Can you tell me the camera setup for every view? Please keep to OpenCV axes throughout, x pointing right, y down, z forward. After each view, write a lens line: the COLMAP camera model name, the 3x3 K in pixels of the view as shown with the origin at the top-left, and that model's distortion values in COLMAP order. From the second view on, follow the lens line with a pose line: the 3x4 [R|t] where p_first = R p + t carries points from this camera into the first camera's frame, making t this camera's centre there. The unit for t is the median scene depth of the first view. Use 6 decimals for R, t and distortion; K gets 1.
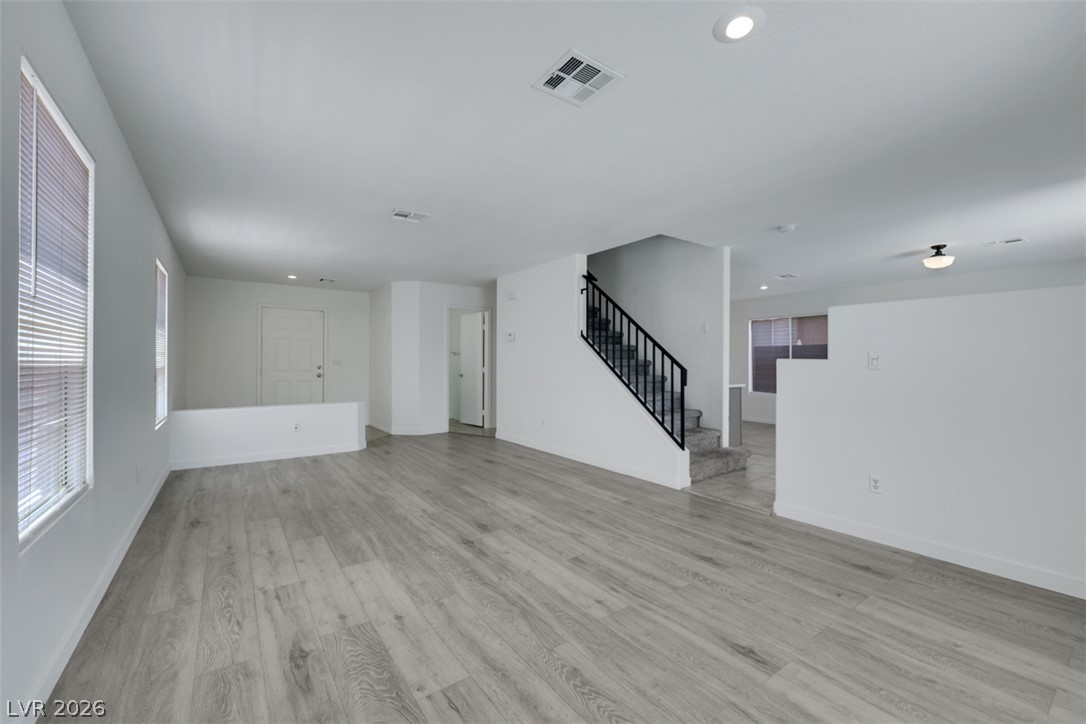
lens RADIAL K [[429.6, 0, 531.3], [0, 429.6, 365.0], [0, 0, 1]] dist [0.002204, 0.000263]
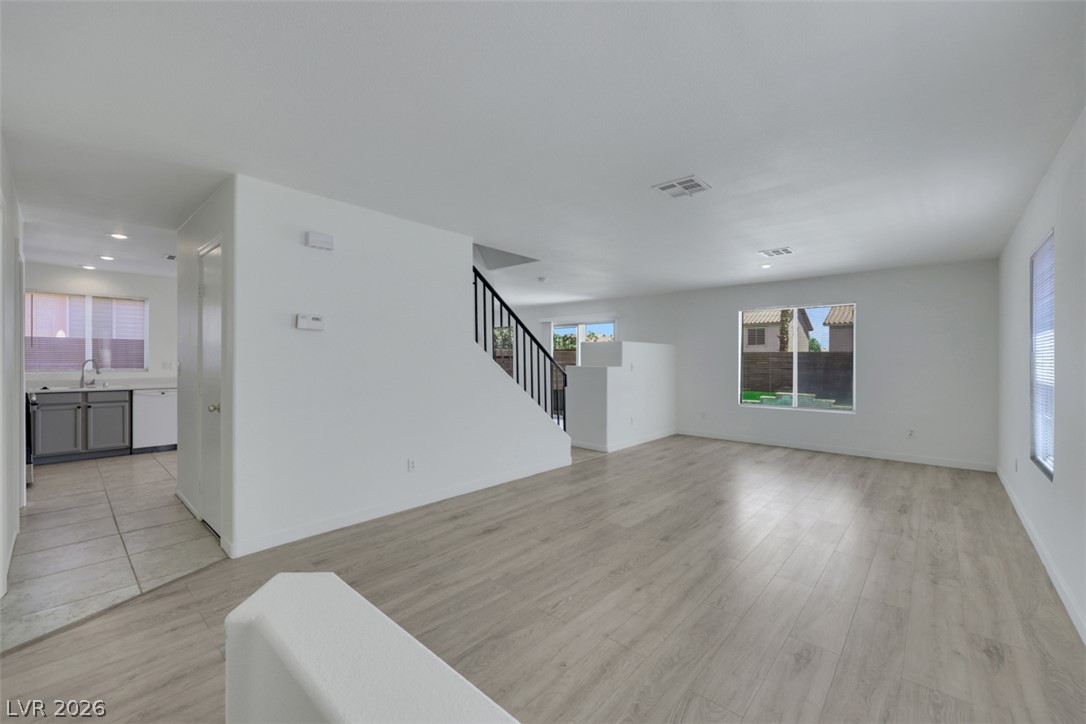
lens RADIAL K [[448.9, 0, 549.3], [0, 448.9, 359.7], [0, 0, 1]] dist [0.001643, 0.000270]
pose [[-0.237148, -0.002611, 0.971470, -1.362754], [-0.000229, 0.999997, 0.002632, -0.052935], [-0.971473, 0.000402, -0.237148, 1.921624]]
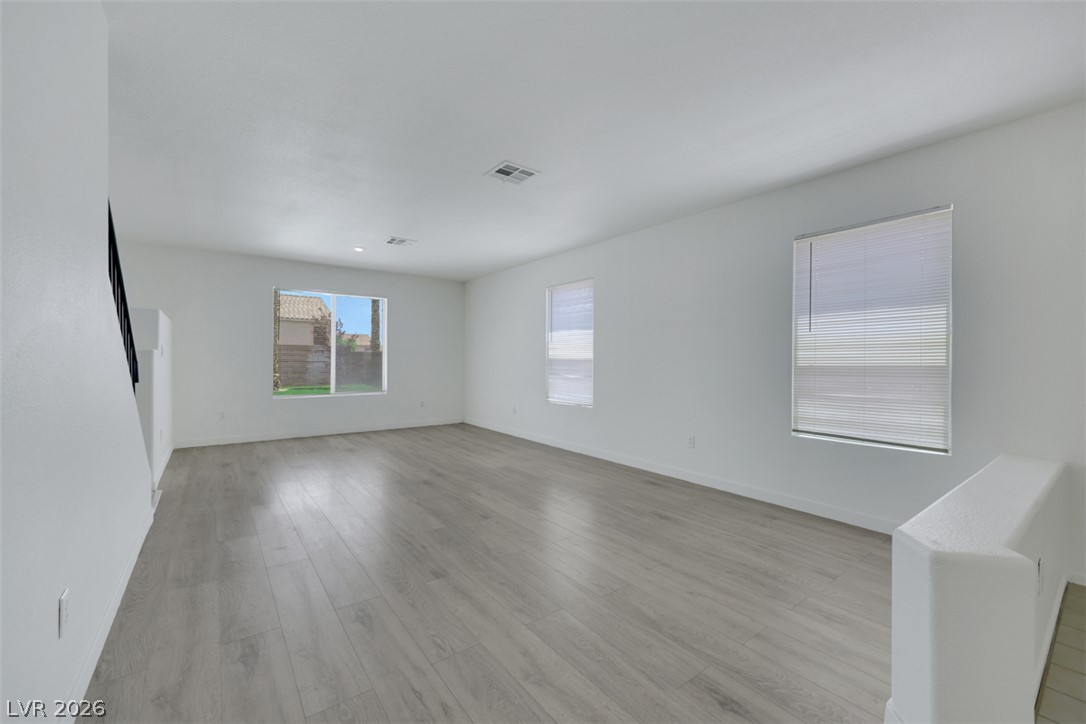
lens RADIAL K [[438.8, 0, 547.5], [0, 438.8, 359.0], [0, 0, 1]] dist [-0.001088, -0.000041]
pose [[-0.998089, -0.010097, -0.060956, -0.415529], [-0.010276, 0.999944, 0.002623, -0.004336], [0.060926, 0.003244, -0.998137, 2.492064]]
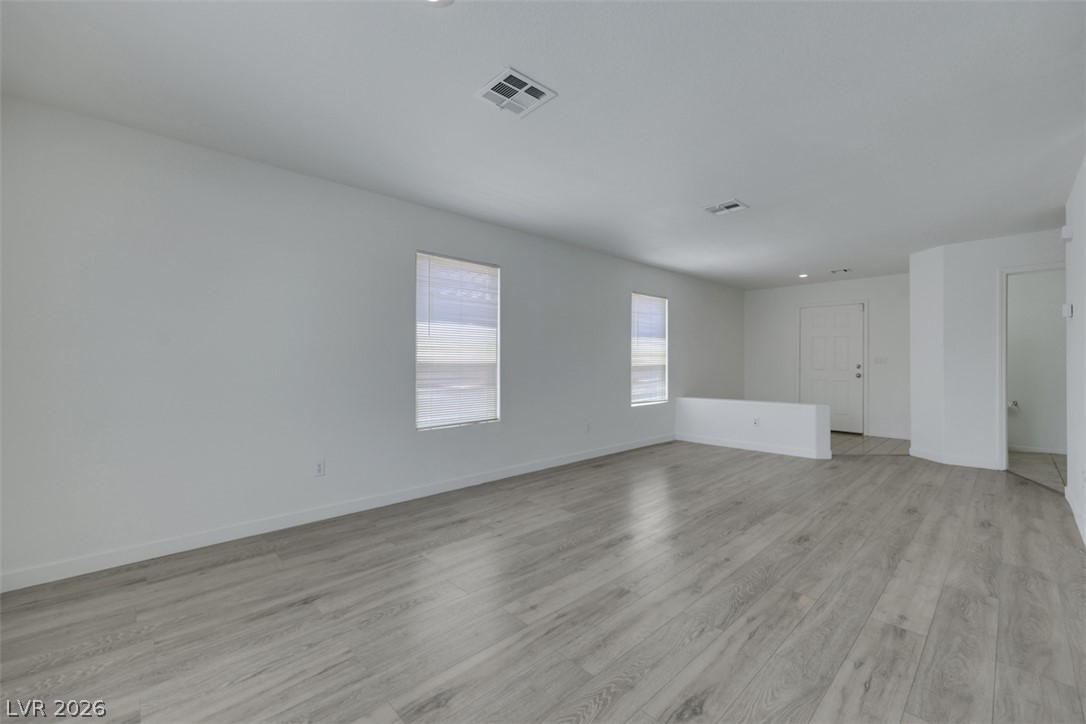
lens RADIAL K [[444.1, 0, 570.5], [0, 444.1, 363.0], [0, 0, 1]] dist [-0.000603, -0.000058]
pose [[0.191659, -0.001617, -0.981460, 0.836819], [-0.001141, 0.999998, -0.001870, 0.001266], [0.981461, 0.001478, 0.191657, 0.643810]]
